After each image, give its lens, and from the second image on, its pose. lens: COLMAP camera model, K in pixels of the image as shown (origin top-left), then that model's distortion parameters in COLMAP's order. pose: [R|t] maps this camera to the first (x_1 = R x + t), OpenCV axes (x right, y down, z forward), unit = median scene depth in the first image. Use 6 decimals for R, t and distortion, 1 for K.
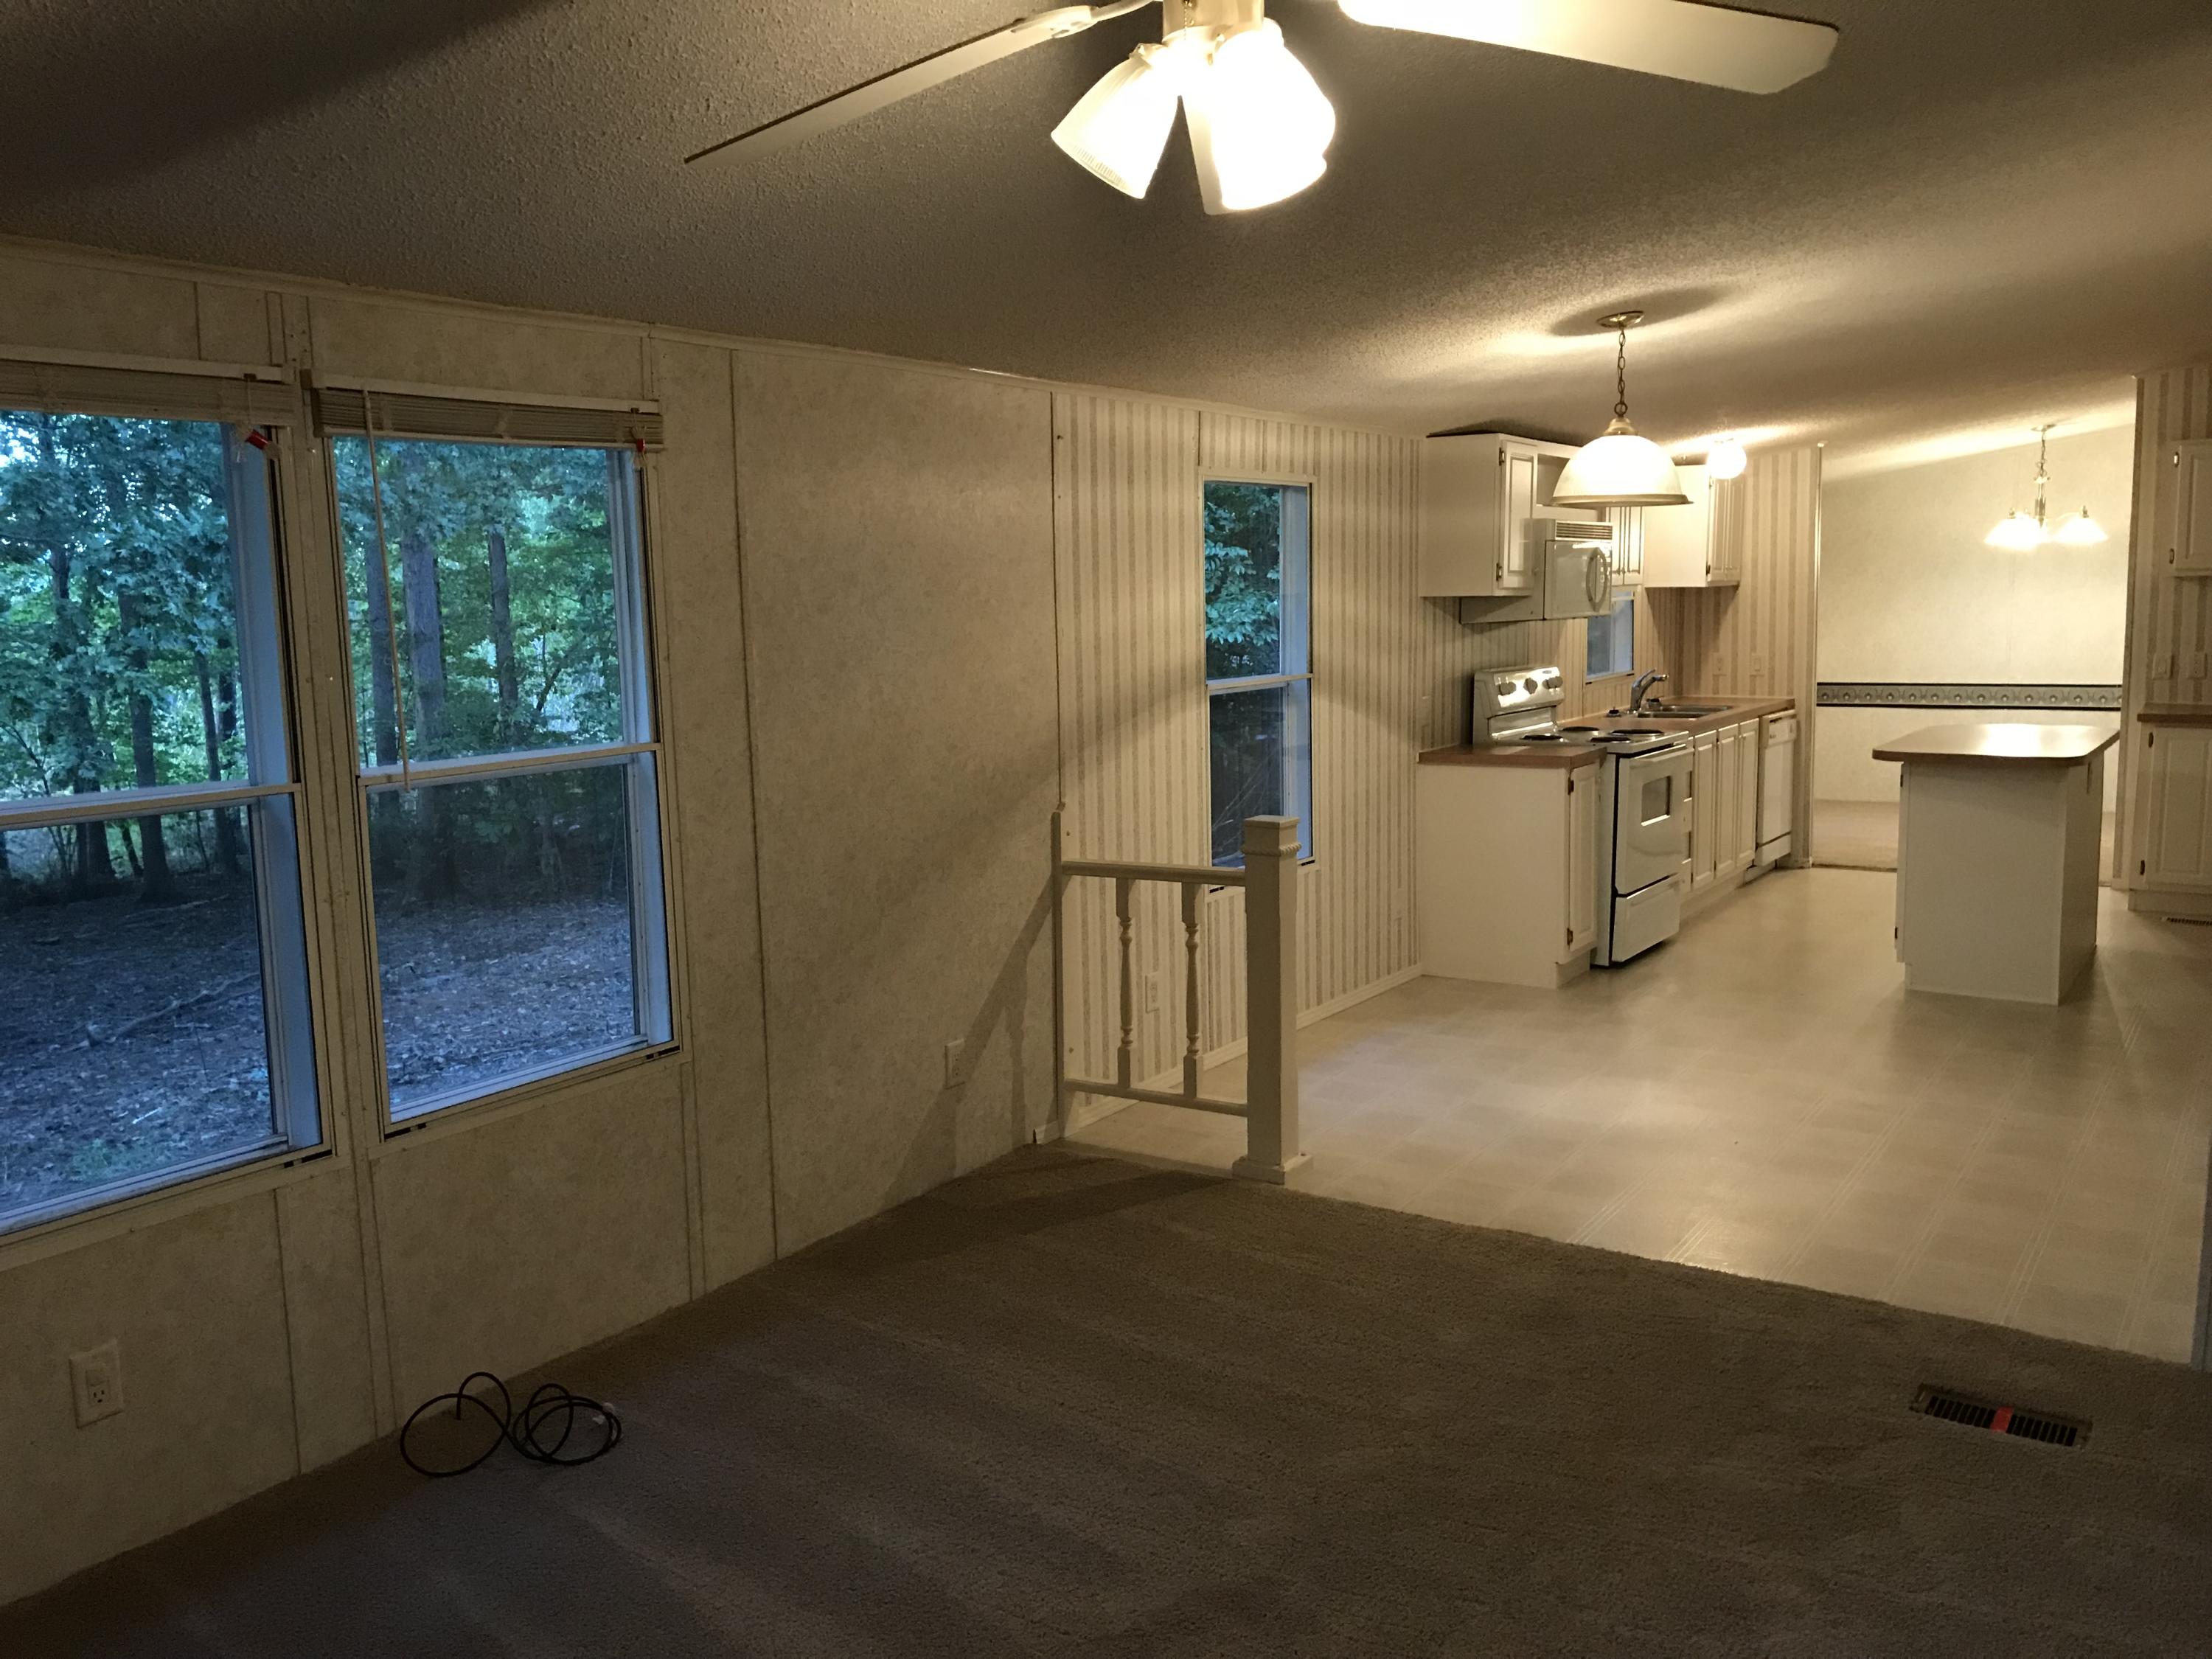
lens RADIAL K [[1828.4, 0, 1106.2], [0, 1828.4, 832.6], [0, 0, 1]] dist [-0.003594, 0.014467]
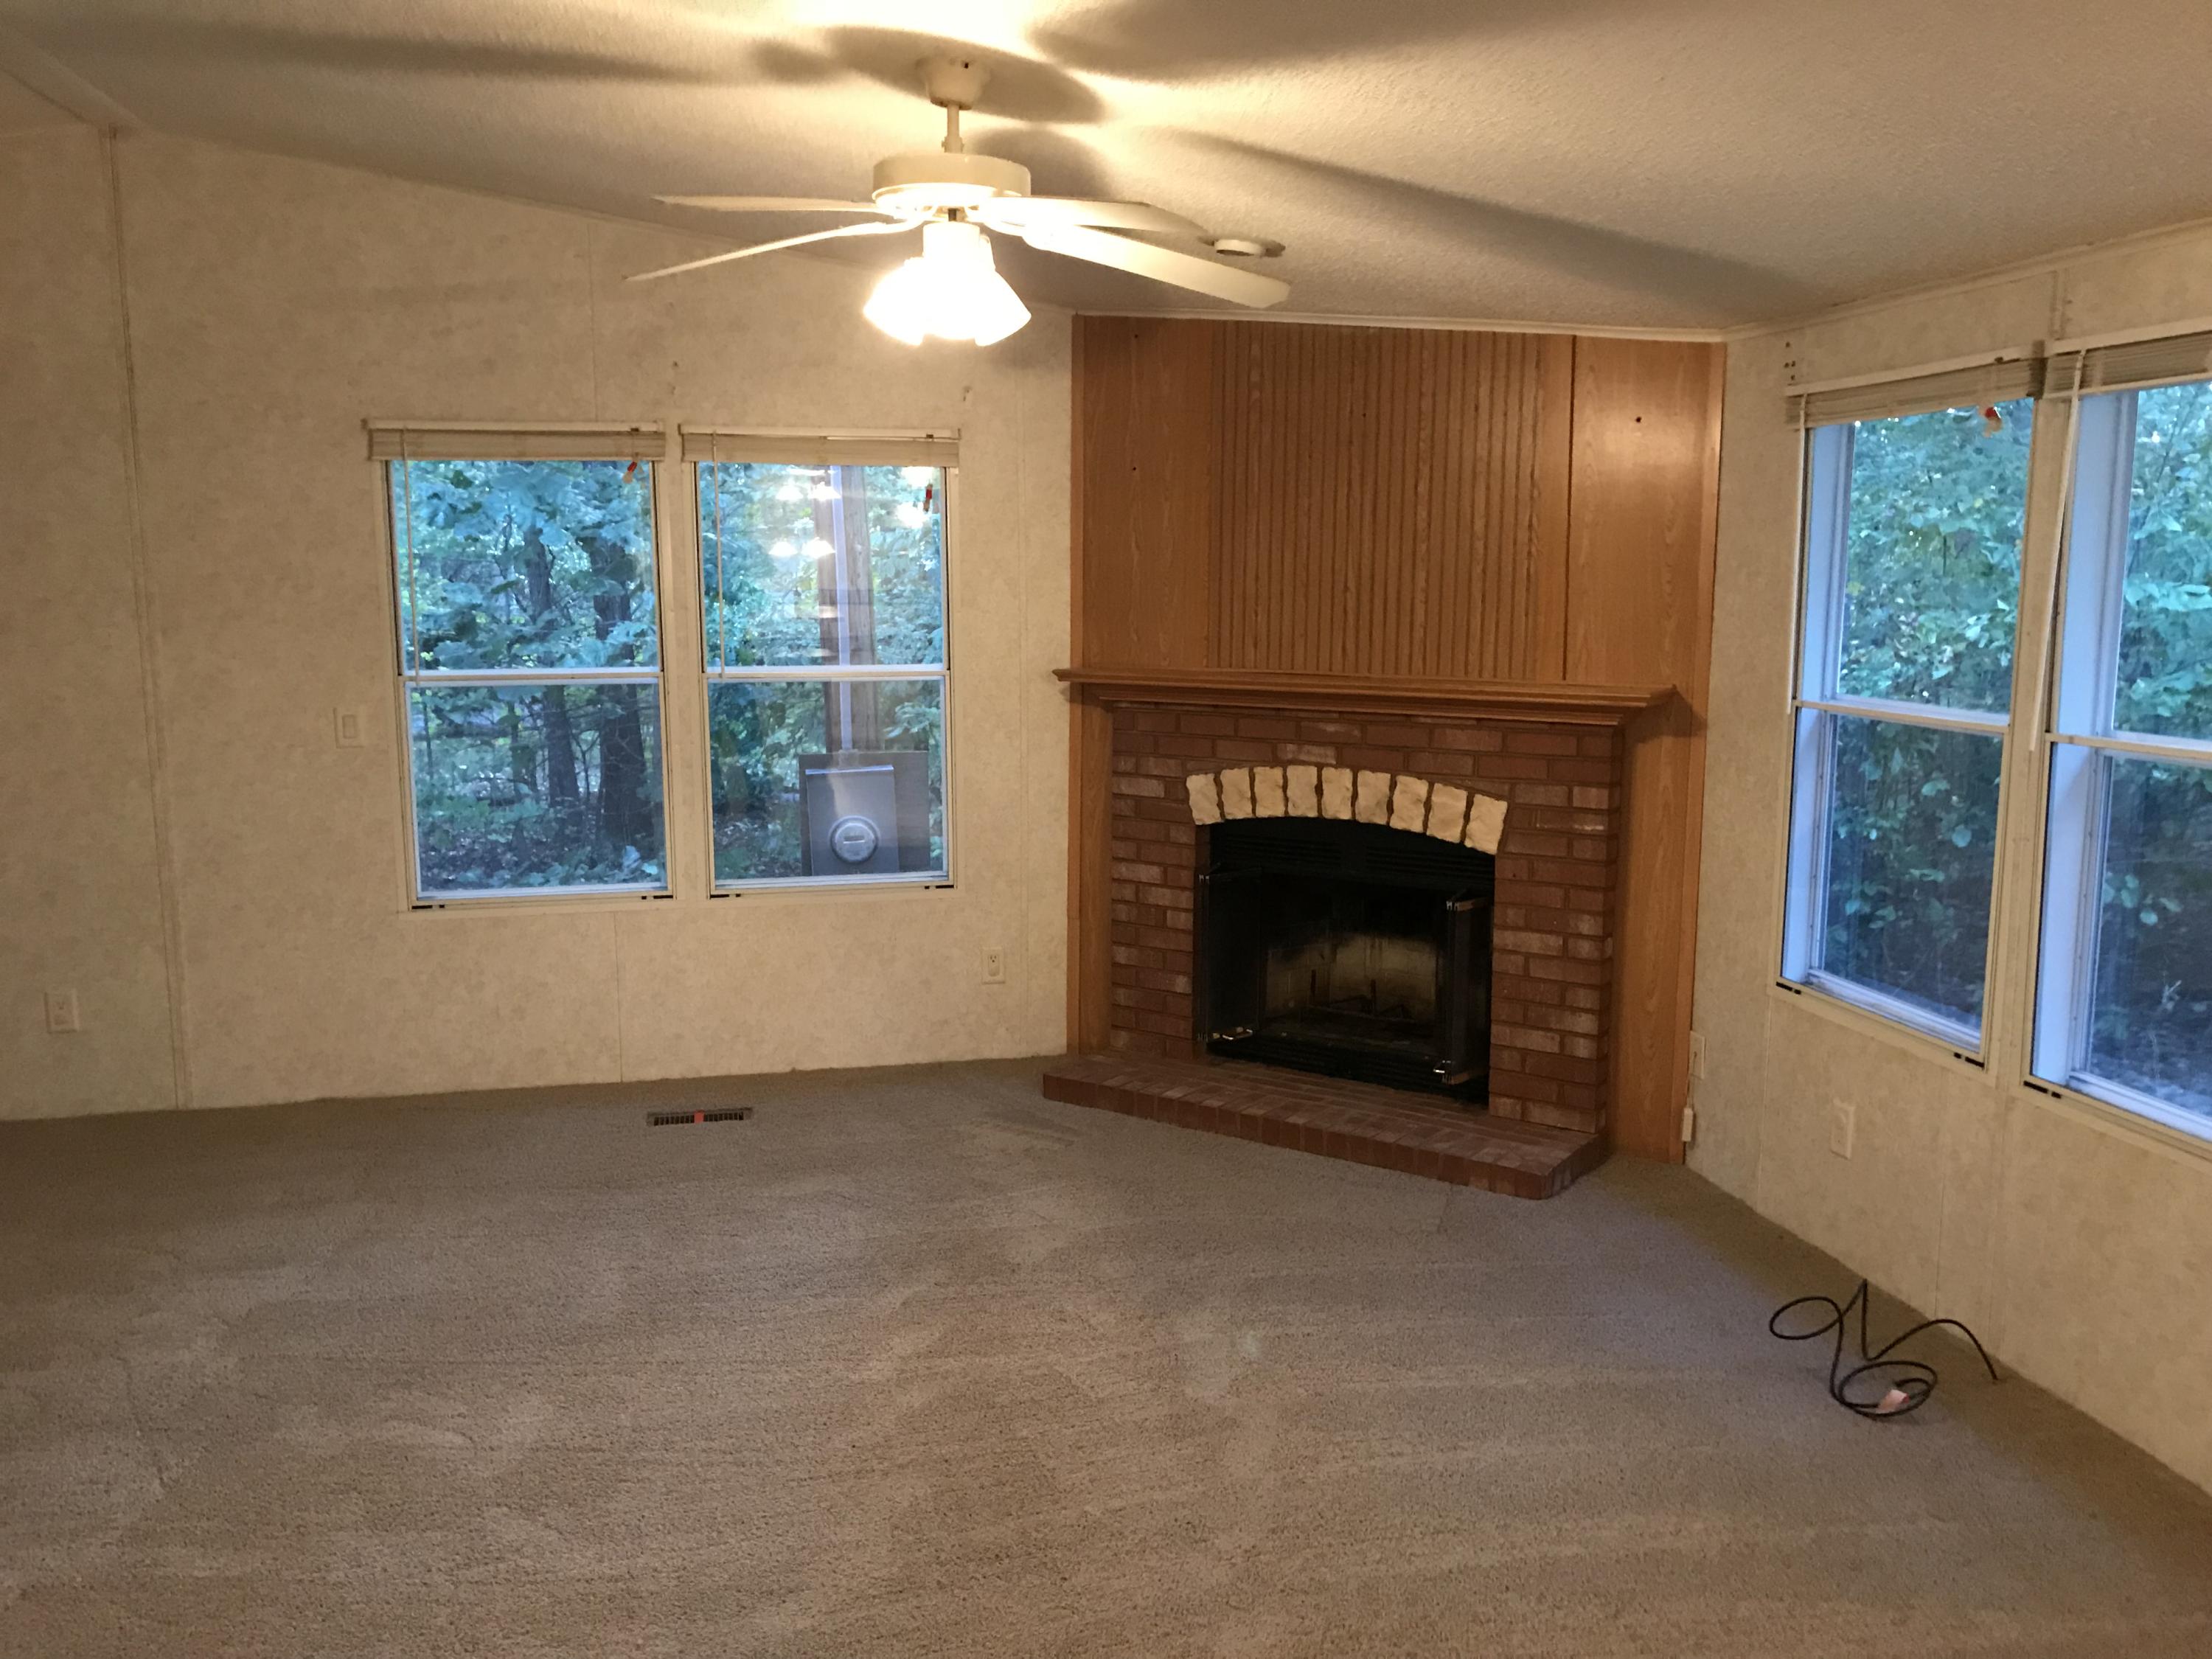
lens RADIAL K [[1828.4, 0, 1106.6], [0, 1828.4, 833.2], [0, 0, 1]] dist [-0.003594, 0.014467]
pose [[-0.694959, 0.123801, -0.708311, 0.694885], [-0.079666, 0.965745, 0.246961, -0.186821], [0.714622, 0.228056, -0.661291, 1.312891]]
